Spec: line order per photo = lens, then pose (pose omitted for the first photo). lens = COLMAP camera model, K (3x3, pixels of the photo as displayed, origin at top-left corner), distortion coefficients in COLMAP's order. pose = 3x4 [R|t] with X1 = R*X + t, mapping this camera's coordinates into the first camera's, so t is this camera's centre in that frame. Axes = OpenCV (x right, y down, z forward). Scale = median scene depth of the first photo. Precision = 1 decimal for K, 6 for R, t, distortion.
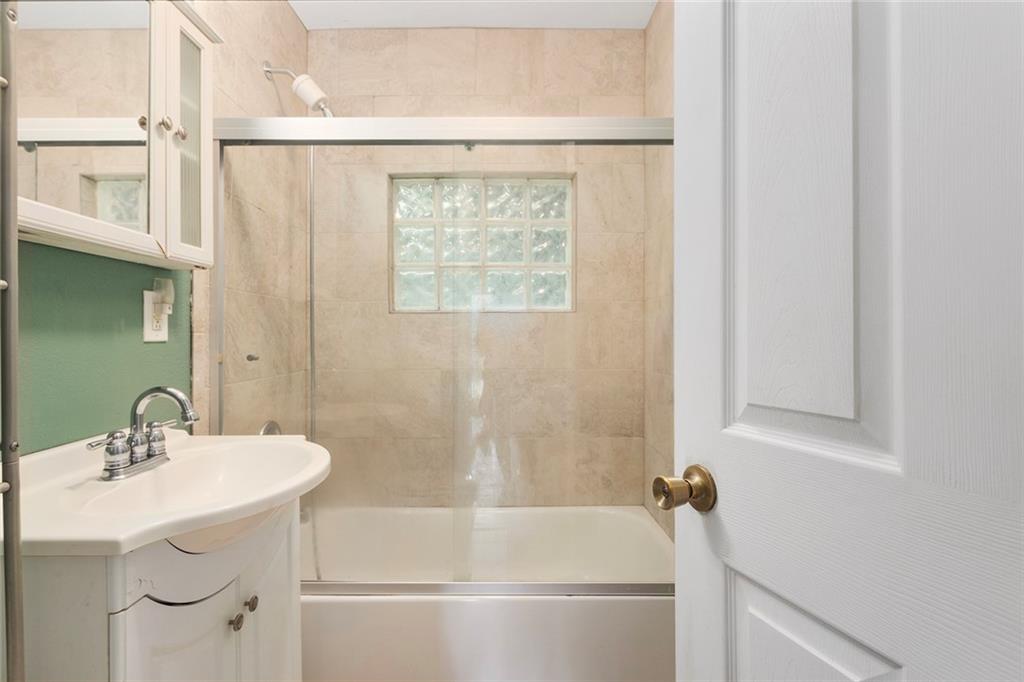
lens RADIAL K [[490.4, 0, 503.7], [0, 490.4, 334.7], [0, 0, 1]] dist [0.002371, 0.001933]
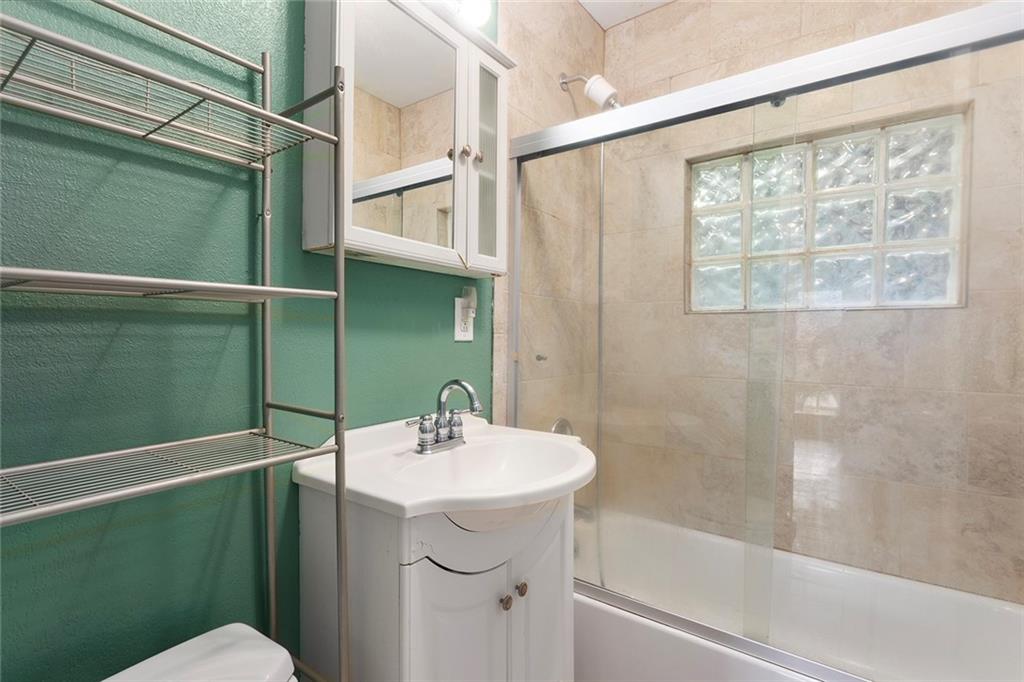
lens RADIAL K [[490.4, 0, 515.6], [0, 490.4, 345.7], [0, 0, 1]] dist [0.002371, 0.001933]
pose [[0.803626, 0.020816, -0.594771, 0.064970], [-0.011773, 0.999749, 0.019083, 0.001090], [0.595019, -0.008333, 0.803669, 0.097446]]
